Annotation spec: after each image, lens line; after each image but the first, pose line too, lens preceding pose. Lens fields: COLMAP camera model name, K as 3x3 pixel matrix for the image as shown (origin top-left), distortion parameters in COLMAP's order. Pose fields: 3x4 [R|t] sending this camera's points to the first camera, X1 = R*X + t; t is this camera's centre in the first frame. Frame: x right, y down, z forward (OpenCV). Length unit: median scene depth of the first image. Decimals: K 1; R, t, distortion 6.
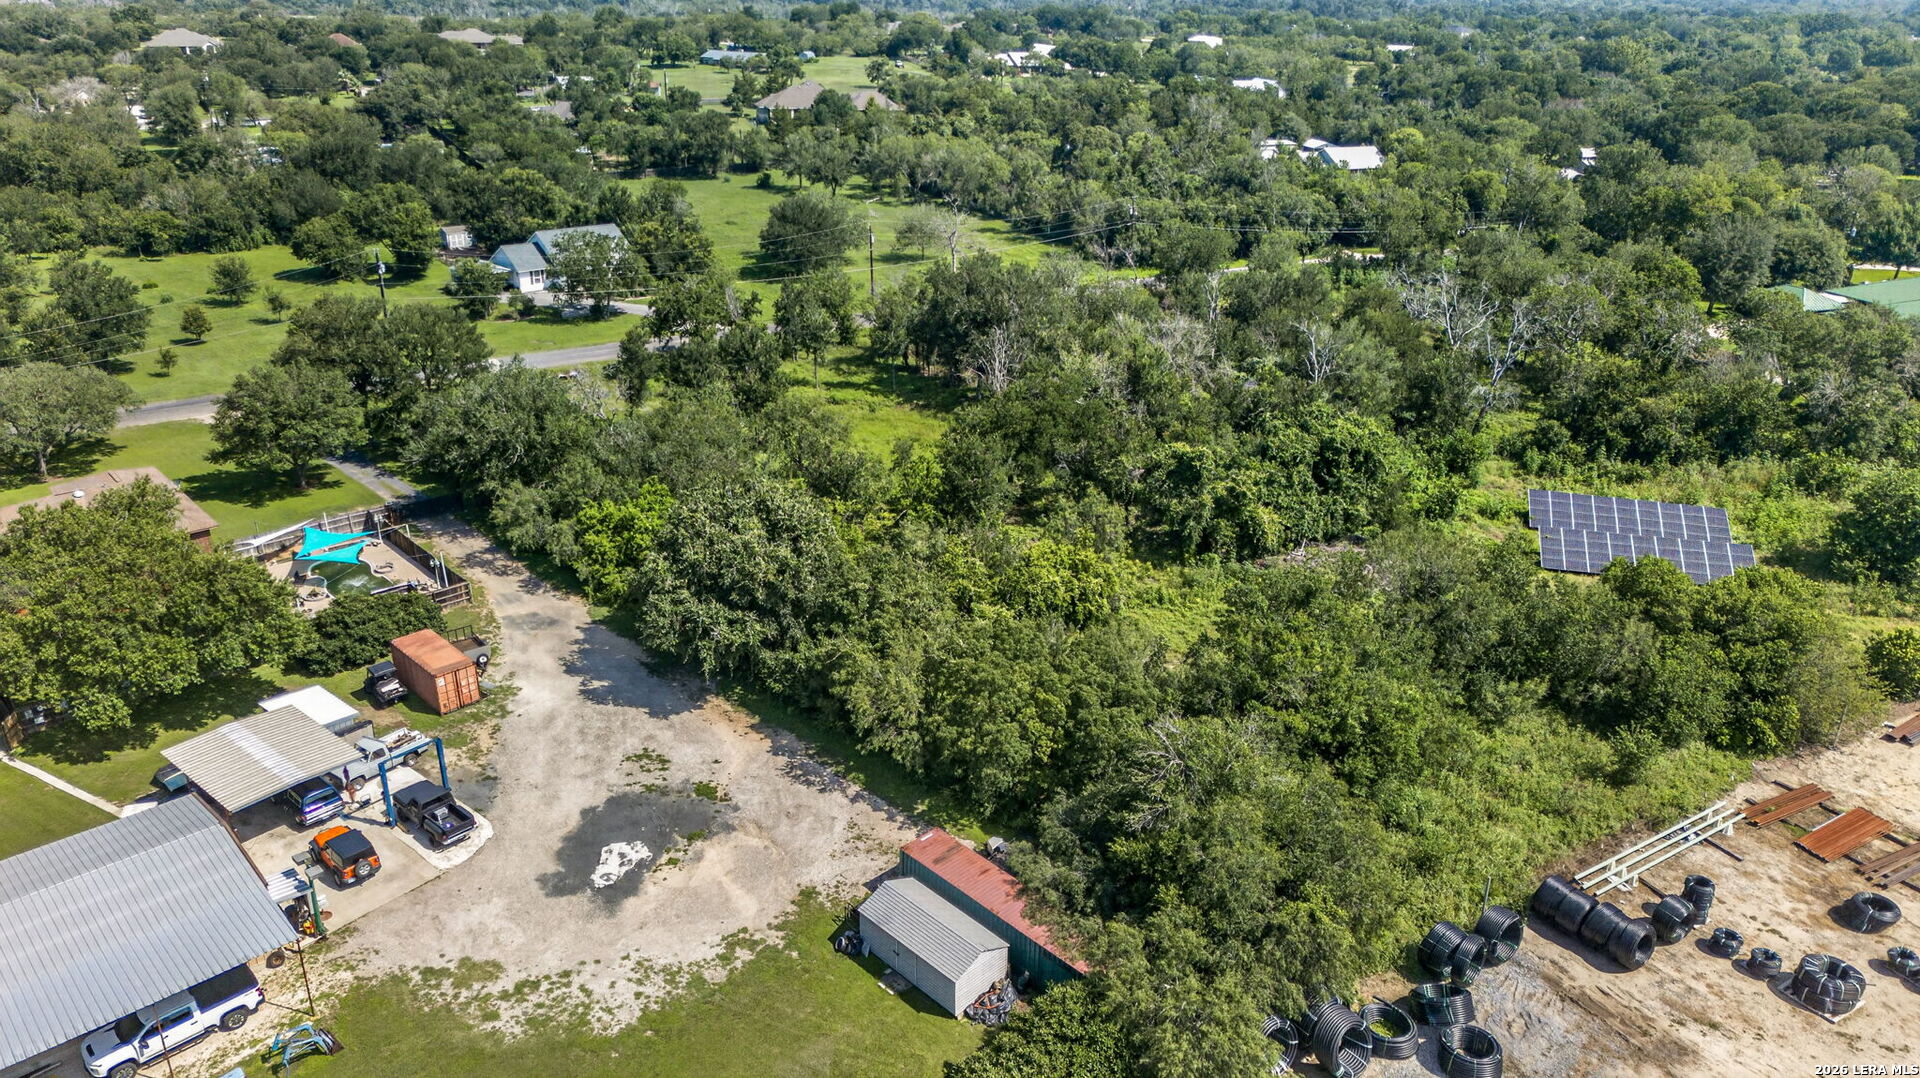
lens RADIAL K [[1338.1, 0, 960.0], [0, 1338.1, 539.0], [0, 0, 1]] dist [0.071629, -0.058849]
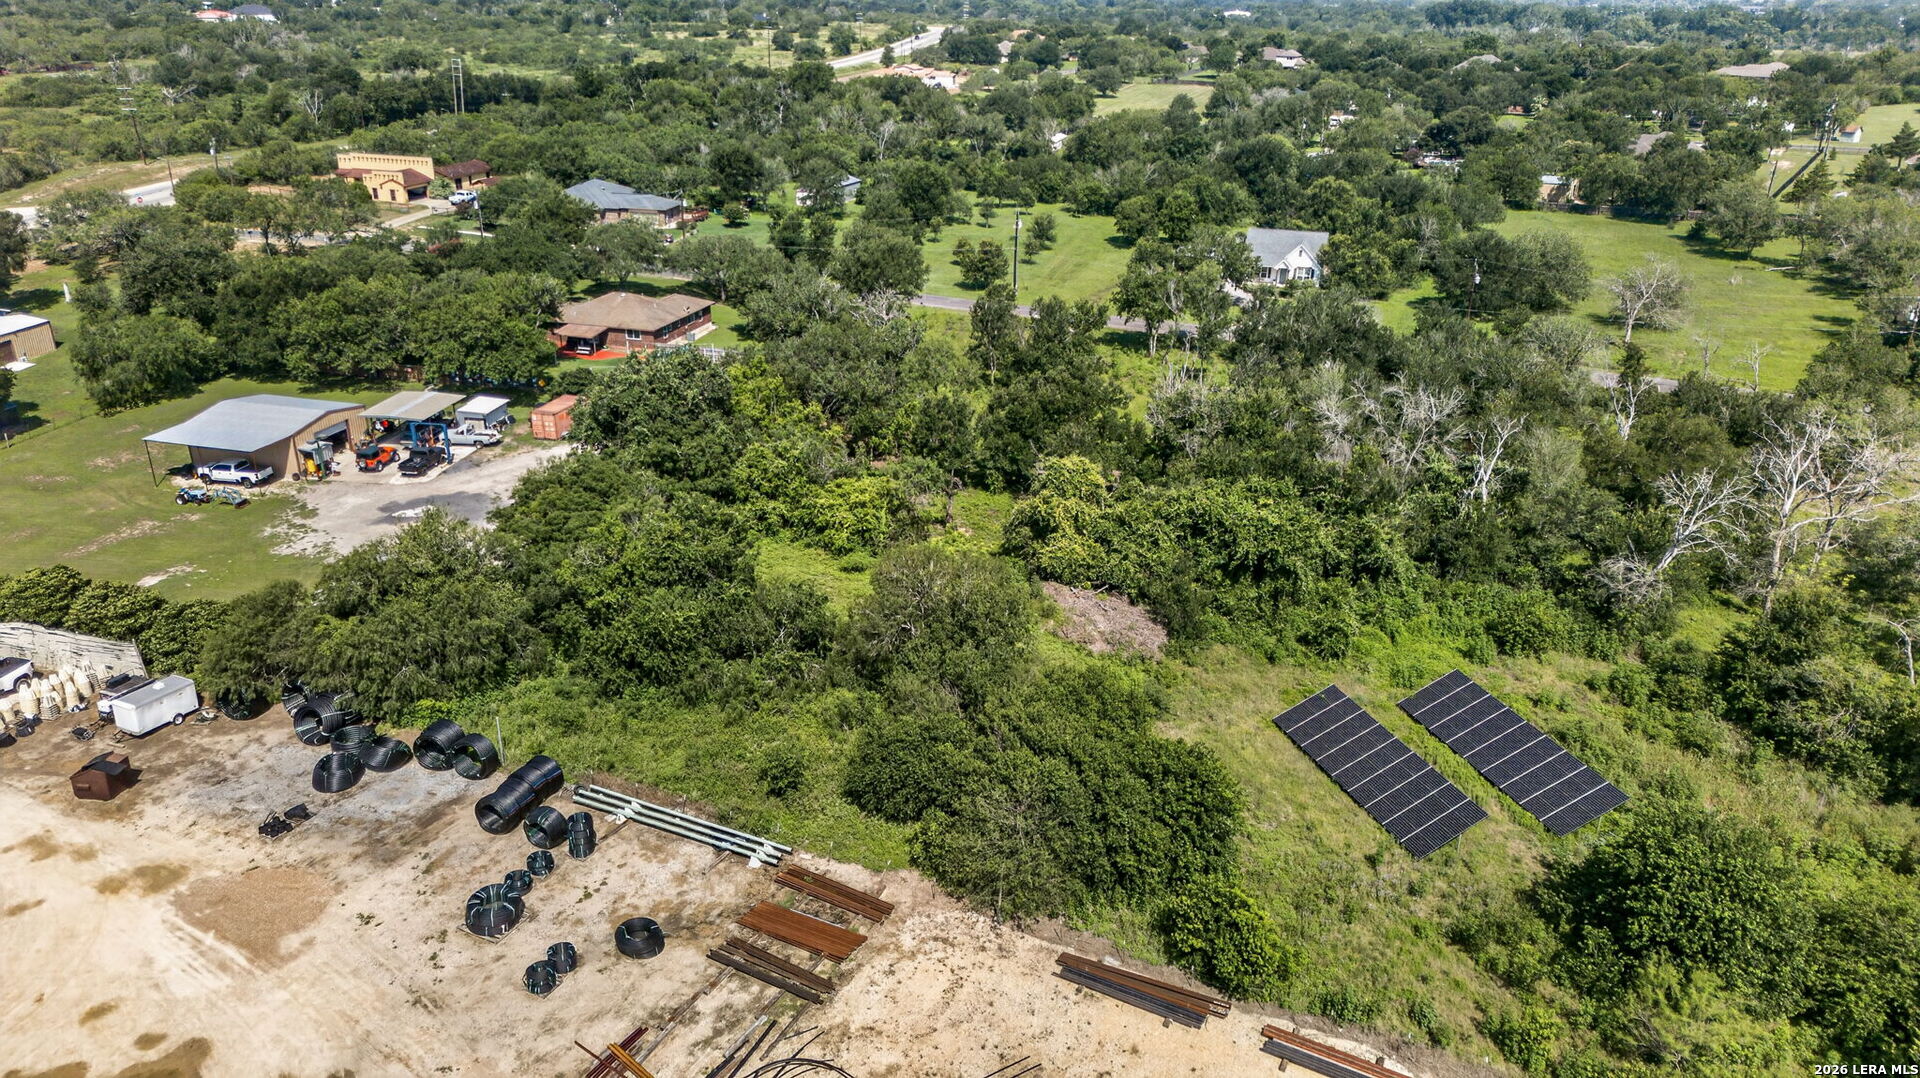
lens RADIAL K [[1338.1, 0, 960.0], [0, 1338.1, 539.0], [0, 0, 1]] dist [0.071629, -0.058849]
pose [[0.520683, 0.319866, -0.791565, 1.246199], [-0.337912, 0.928660, 0.152990, -0.184193], [0.784031, 0.187820, 0.591624, 0.476601]]
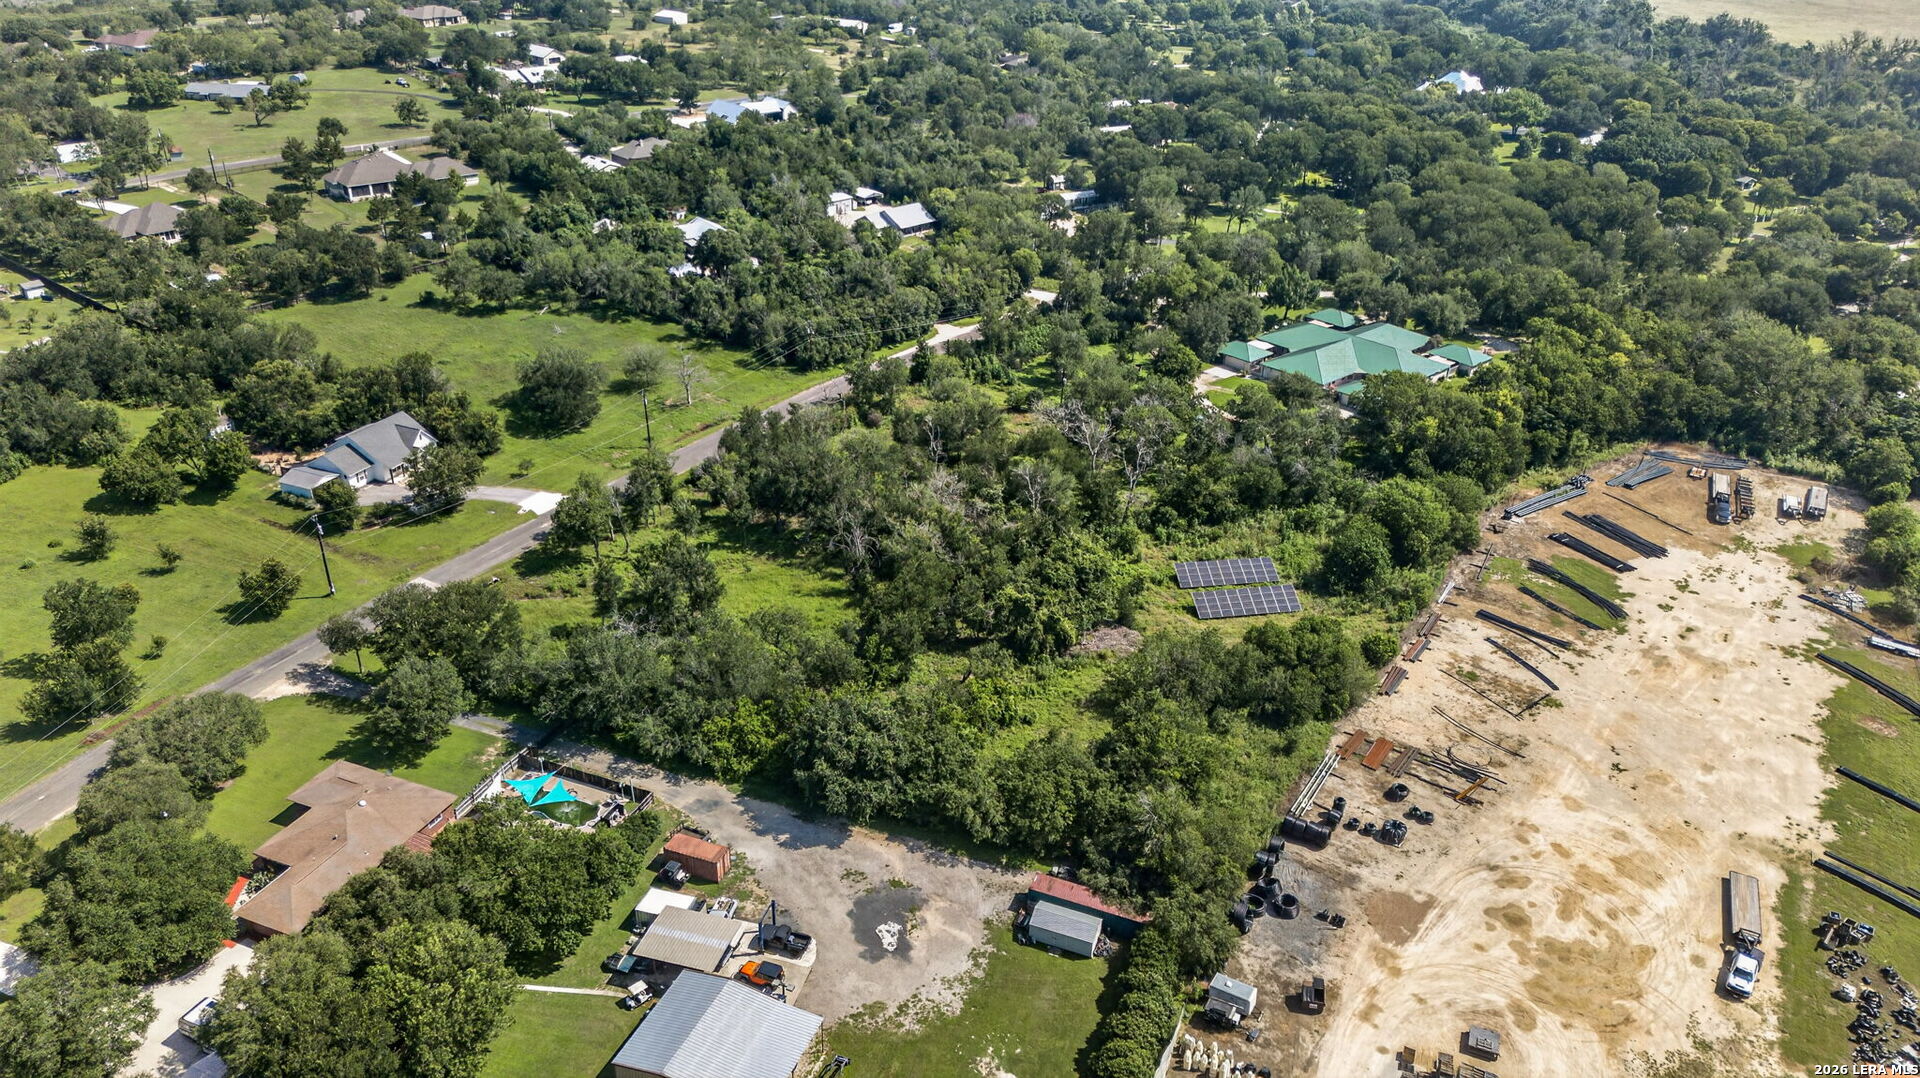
lens RADIAL K [[1340.7, 0, 960.0], [0, 1340.7, 539.0], [0, 0, 1]] dist [0.057663, -0.042674]
pose [[0.908354, -0.193954, 0.370507, -0.672481], [0.158324, 0.979495, 0.124593, -0.476605], [-0.387075, -0.054514, 0.920435, -0.694142]]
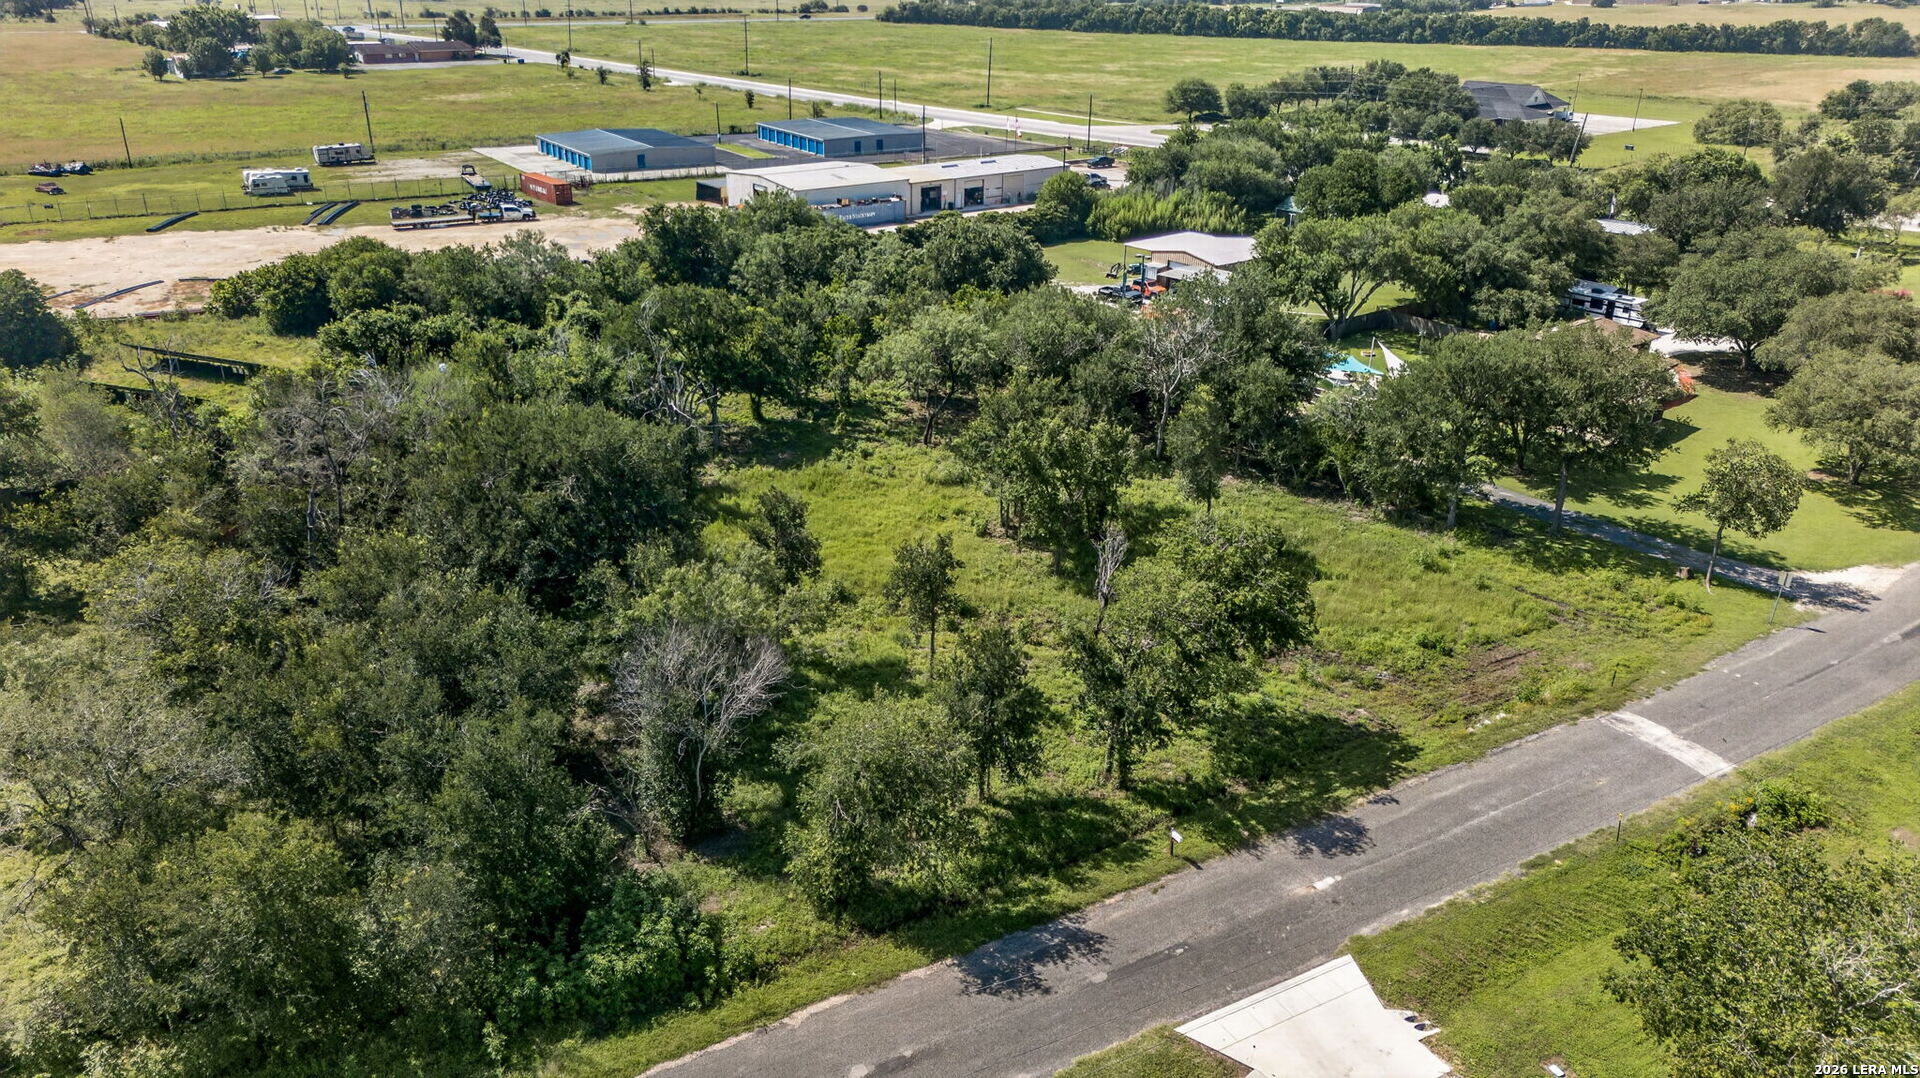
lens RADIAL K [[1340.7, 0, 960.0], [0, 1340.7, 539.0], [0, 0, 1]] dist [0.057663, -0.042674]
pose [[-0.995586, -0.062917, 0.069635, -0.277199], [0.007805, 0.683916, 0.729519, -0.943006], [-0.093523, 0.726842, -0.680407, 2.428455]]
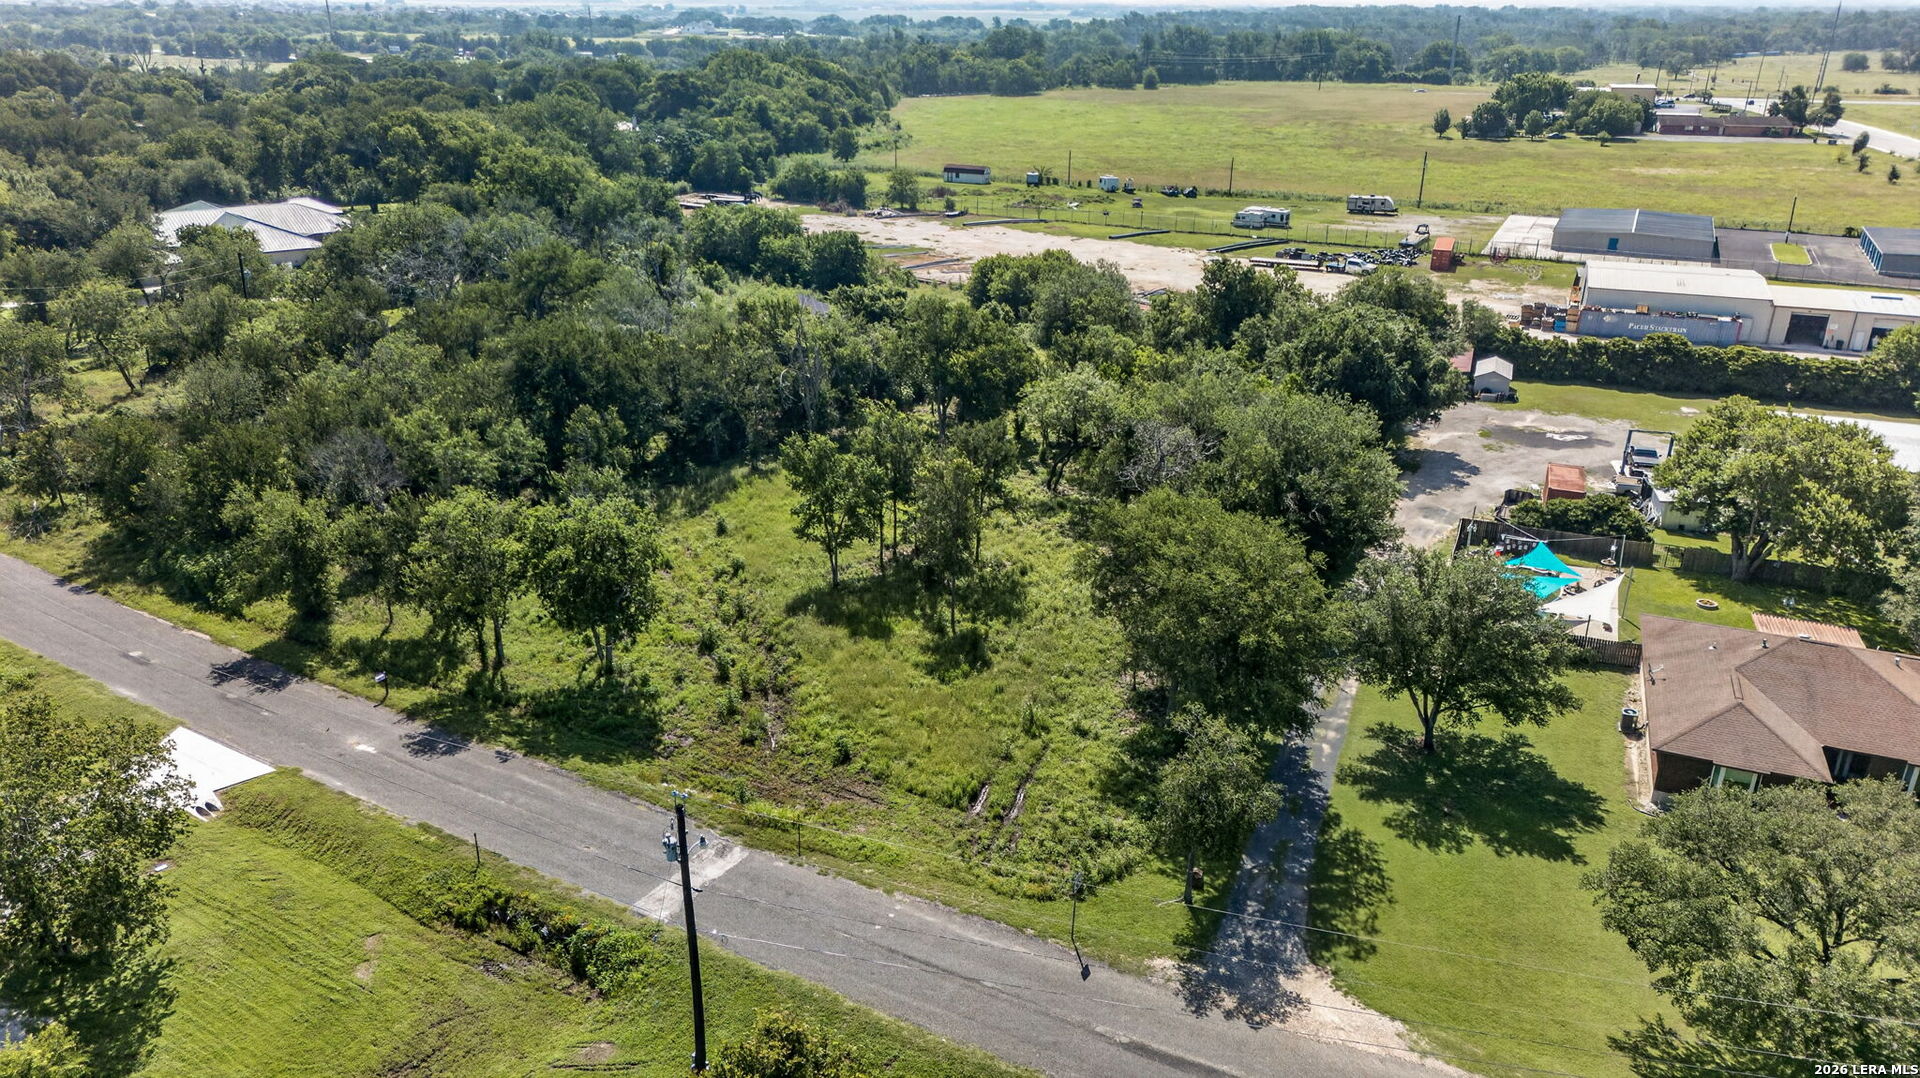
lens RADIAL K [[1340.7, 0, 960.0], [0, 1340.7, 539.0], [0, 0, 1]] dist [0.057663, -0.042674]
pose [[-0.409468, -0.357176, 0.839501, -1.291342], [0.345681, 0.790826, 0.505073, -0.728357], [-0.844299, 0.497011, -0.200349, 1.839744]]
